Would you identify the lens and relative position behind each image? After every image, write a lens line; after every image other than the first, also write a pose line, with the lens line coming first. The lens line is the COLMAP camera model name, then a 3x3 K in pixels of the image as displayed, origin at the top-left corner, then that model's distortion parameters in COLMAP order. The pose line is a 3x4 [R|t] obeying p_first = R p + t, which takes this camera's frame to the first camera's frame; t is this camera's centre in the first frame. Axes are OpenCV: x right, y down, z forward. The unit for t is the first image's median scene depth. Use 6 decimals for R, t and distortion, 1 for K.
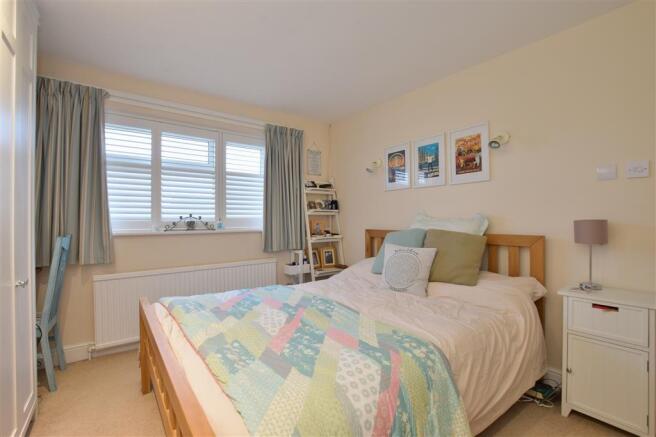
lens RADIAL K [[290.4, 0, 327.0], [0, 290.4, 218.0], [0, 0, 1]] dist [-0.031743, 0.000319]
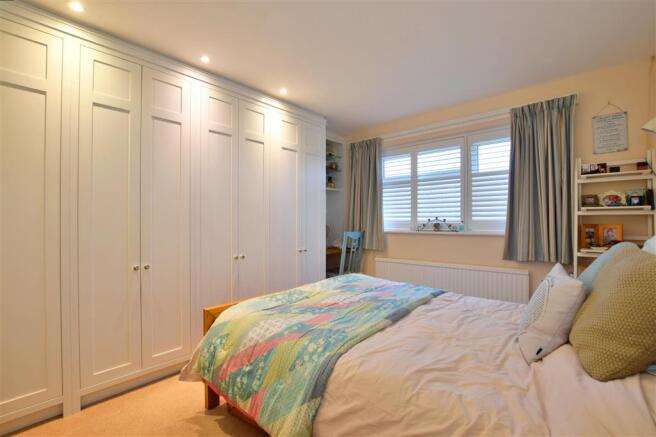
lens RADIAL K [[290.4, 0, 327.7], [0, 290.4, 218.6], [0, 0, 1]] dist [-0.031743, 0.000319]
pose [[0.187338, -0.007672, -0.982265, 0.571730], [0.003817, 0.999968, -0.007082, -0.000753], [0.982288, -0.002422, 0.187362, 0.352347]]
